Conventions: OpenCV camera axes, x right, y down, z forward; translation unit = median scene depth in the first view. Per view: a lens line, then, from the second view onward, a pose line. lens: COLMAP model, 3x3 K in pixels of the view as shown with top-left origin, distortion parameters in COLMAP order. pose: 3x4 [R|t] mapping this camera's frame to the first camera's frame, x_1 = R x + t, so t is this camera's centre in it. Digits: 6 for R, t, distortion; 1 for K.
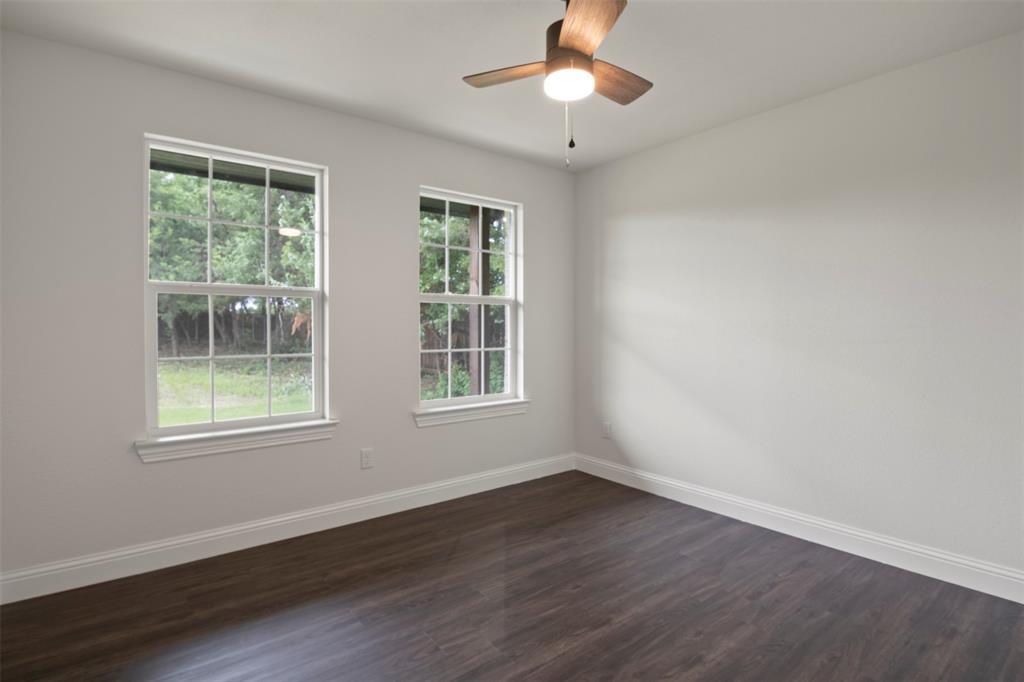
lens RADIAL K [[513.2, 0, 508.8], [0, 513.2, 325.0], [0, 0, 1]] dist [-0.014599, -0.006914]
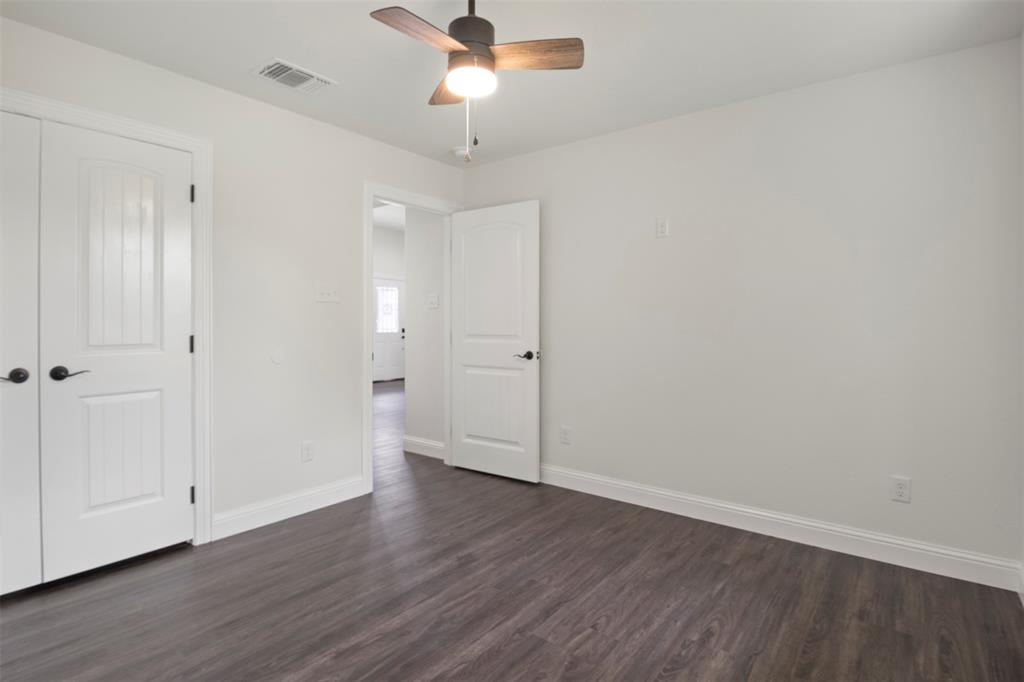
lens RADIAL K [[513.2, 0, 508.8], [0, 513.2, 325.0], [0, 0, 1]] dist [-0.014599, -0.006914]
pose [[-0.970252, -0.003395, -0.242075, 0.281225], [-0.004131, 0.999988, 0.002533, 0.008857], [0.242064, 0.003458, -0.970254, 1.944723]]
